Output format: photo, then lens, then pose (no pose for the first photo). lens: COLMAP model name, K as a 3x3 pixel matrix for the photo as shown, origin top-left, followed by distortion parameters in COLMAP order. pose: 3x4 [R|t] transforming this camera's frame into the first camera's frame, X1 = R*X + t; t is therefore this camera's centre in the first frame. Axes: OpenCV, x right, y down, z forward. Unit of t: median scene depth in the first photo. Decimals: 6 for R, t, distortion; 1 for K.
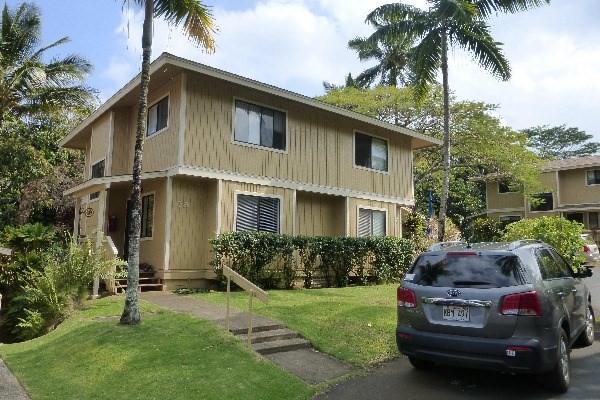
lens RADIAL K [[432.5, 0, 300.0], [0, 432.5, 200.0], [0, 0, 1]] dist [-0.041157, 0.001534]
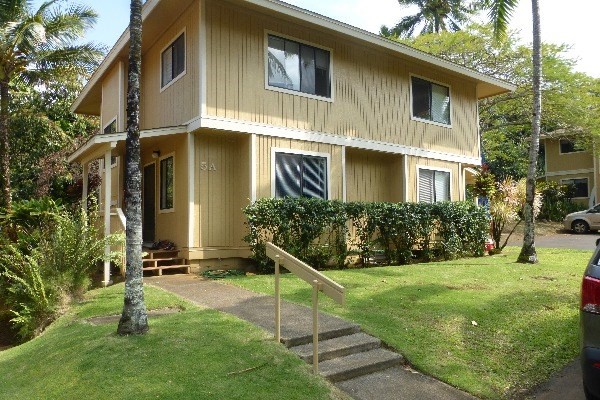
lens RADIAL K [[454.7, 0, 300.0], [0, 454.7, 200.0], [0, 0, 1]] dist [-0.002085, 0.000994]
pose [[0.996836, -0.025212, -0.075375, -0.033213], [0.030182, 0.997393, 0.065548, 0.019054], [0.073526, -0.067616, 0.994999, 0.141278]]
